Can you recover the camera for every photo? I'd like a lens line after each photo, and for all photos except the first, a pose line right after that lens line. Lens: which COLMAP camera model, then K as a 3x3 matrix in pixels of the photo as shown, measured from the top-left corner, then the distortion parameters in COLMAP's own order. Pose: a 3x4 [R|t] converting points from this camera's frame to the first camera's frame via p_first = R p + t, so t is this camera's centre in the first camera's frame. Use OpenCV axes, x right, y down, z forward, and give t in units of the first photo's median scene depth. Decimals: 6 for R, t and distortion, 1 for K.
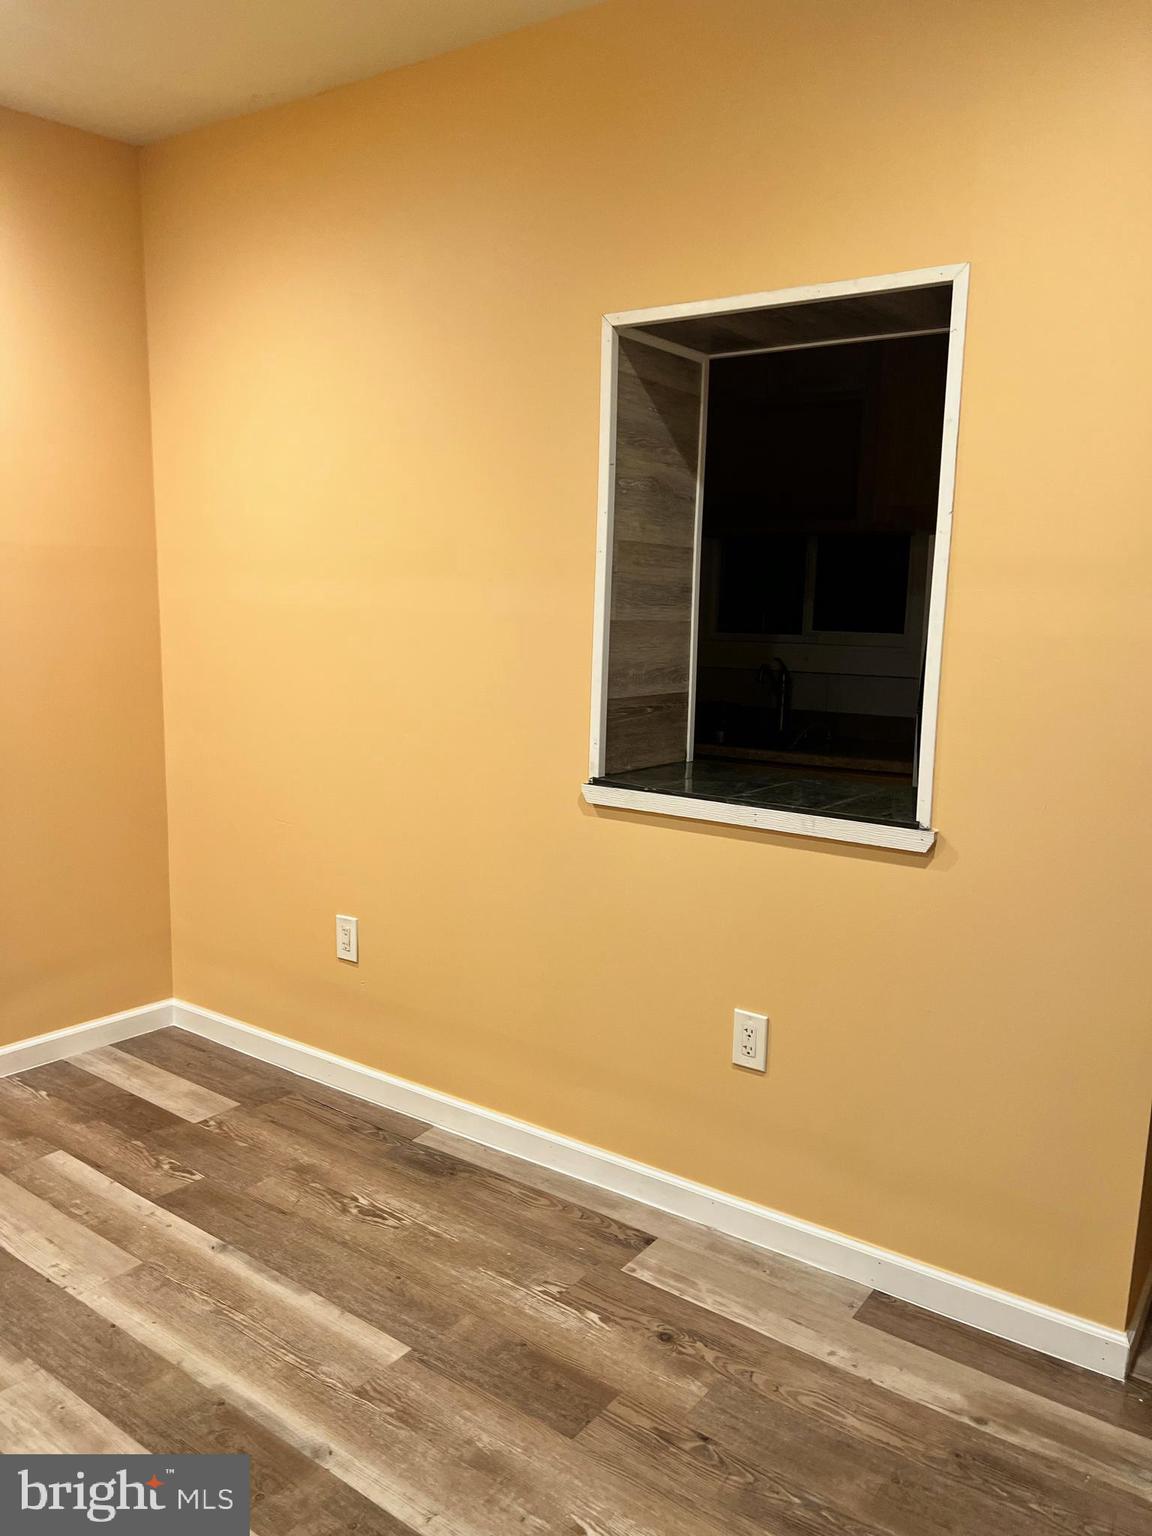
lens RADIAL K [[1155.3, 0, 572.6], [0, 1155.3, 773.0], [0, 0, 1]] dist [0.042416, -0.049292]
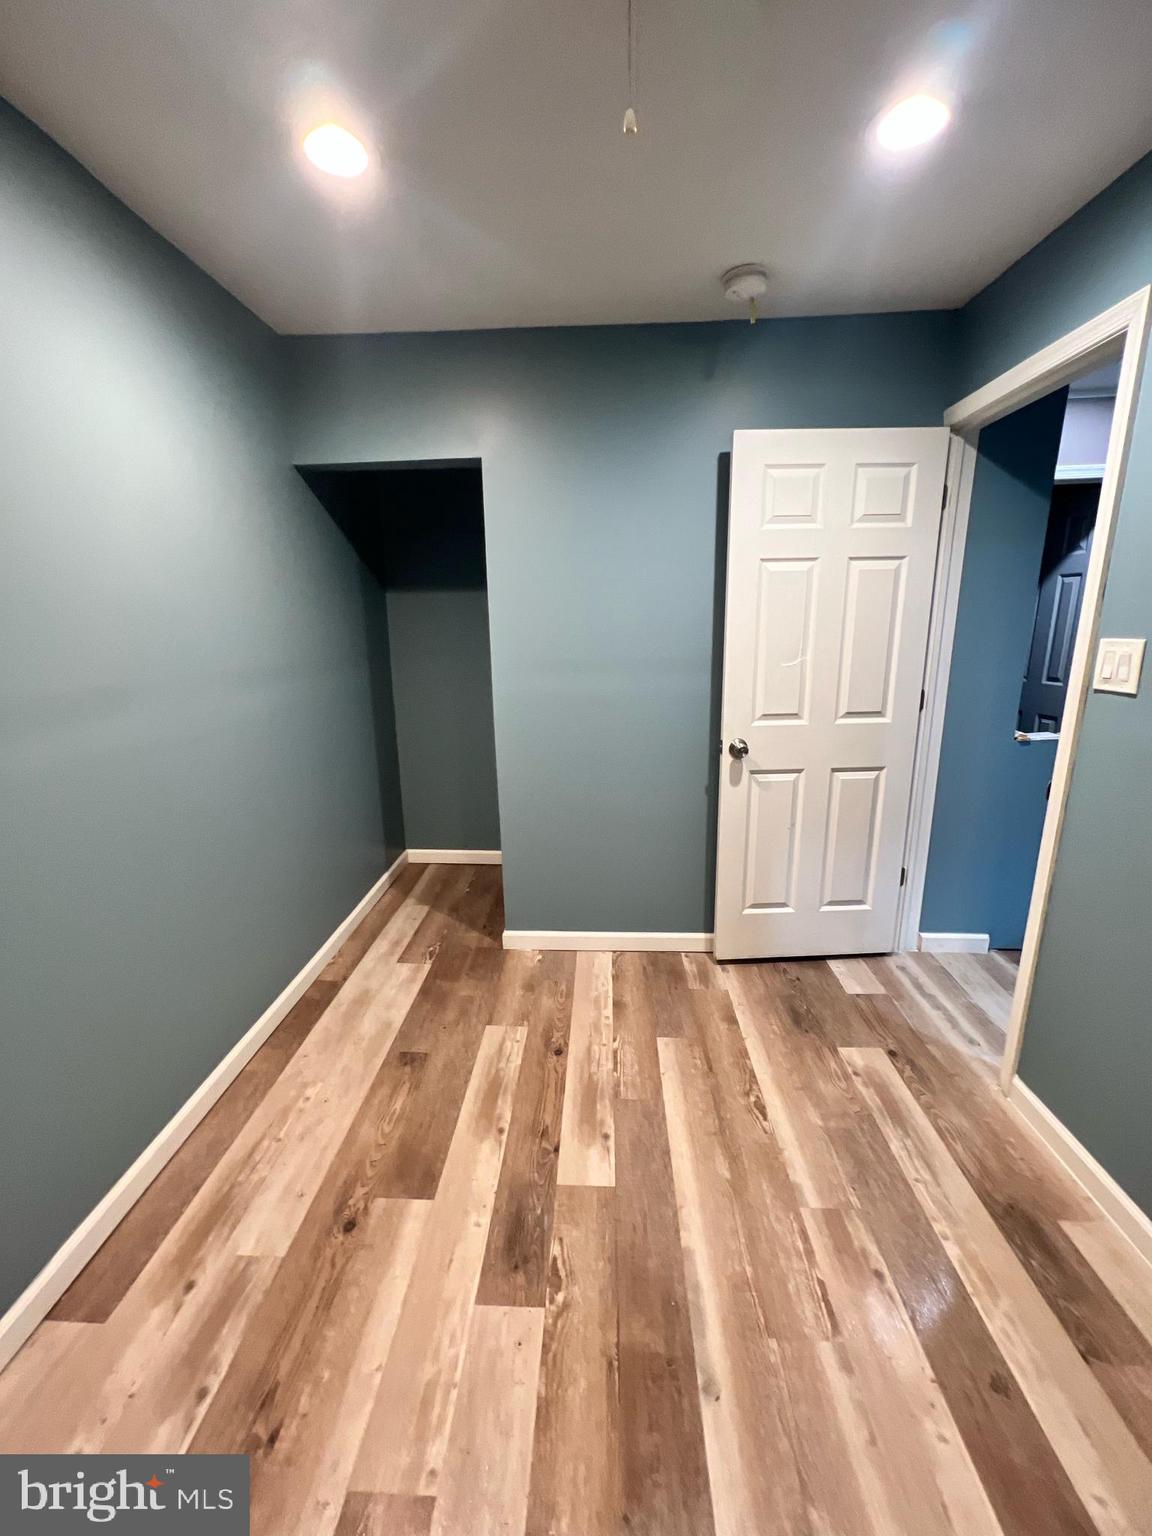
lens RADIAL K [[612.9, 0, 575.3], [0, 612.9, 765.2], [0, 0, 1]] dist [-0.002380, 0.000223]
pose [[-0.540700, -0.203723, 0.816174, -0.250385], [0.152333, 0.930479, 0.333173, -0.152628], [-0.827308, 0.304477, -0.472076, 0.993098]]
